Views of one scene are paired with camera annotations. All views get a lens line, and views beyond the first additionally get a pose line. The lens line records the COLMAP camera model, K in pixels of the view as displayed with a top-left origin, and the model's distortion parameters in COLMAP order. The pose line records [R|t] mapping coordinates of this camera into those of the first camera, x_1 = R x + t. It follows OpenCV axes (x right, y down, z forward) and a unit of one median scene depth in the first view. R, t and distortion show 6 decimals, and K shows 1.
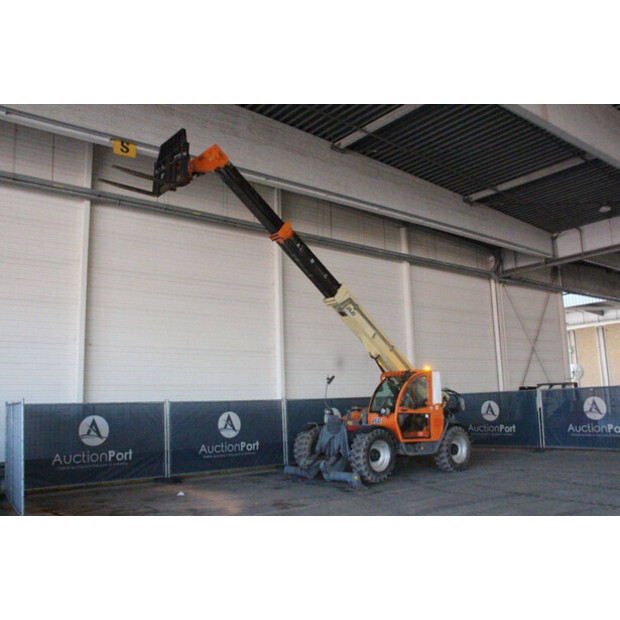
lens RADIAL K [[583.9, 0, 310.0], [0, 583.9, 310.0], [0, 0, 1]] dist [-0.084320, 0.008080]
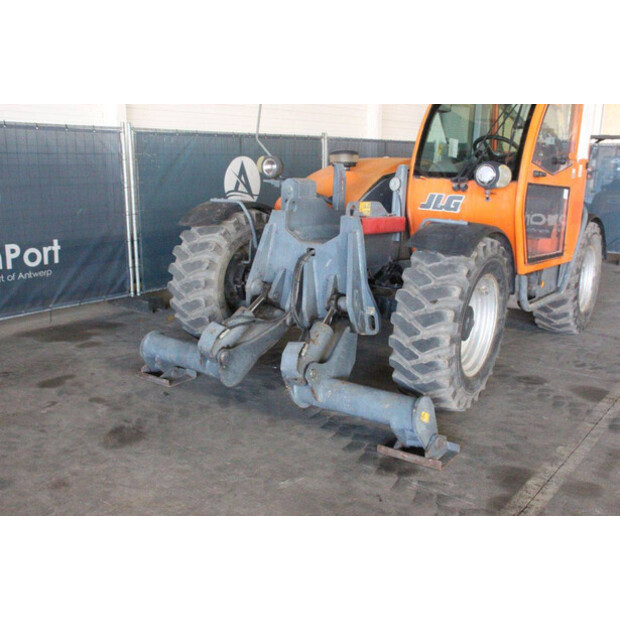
lens RADIAL K [[664.7, 0, 301.2], [0, 664.7, 309.9], [0, 0, 1]] dist [-0.086930, 0.196337]
pose [[0.971084, -0.008280, 0.238593, -0.045647], [-0.082365, 0.926417, 0.367380, 0.116197], [-0.224079, -0.376408, 0.898947, 0.659407]]
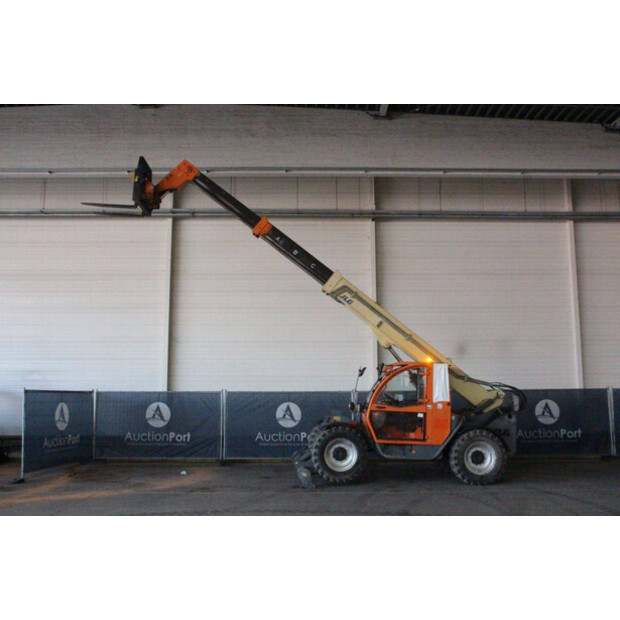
lens RADIAL K [[647.6, 0, 310.0], [0, 647.6, 310.0], [0, 0, 1]] dist [-0.056702, -0.003967]
pose [[0.781695, -0.053575, -0.621356, 0.679642], [0.077655, 0.996911, 0.011738, 0.002132], [0.618808, -0.057427, 0.783440, 0.152787]]
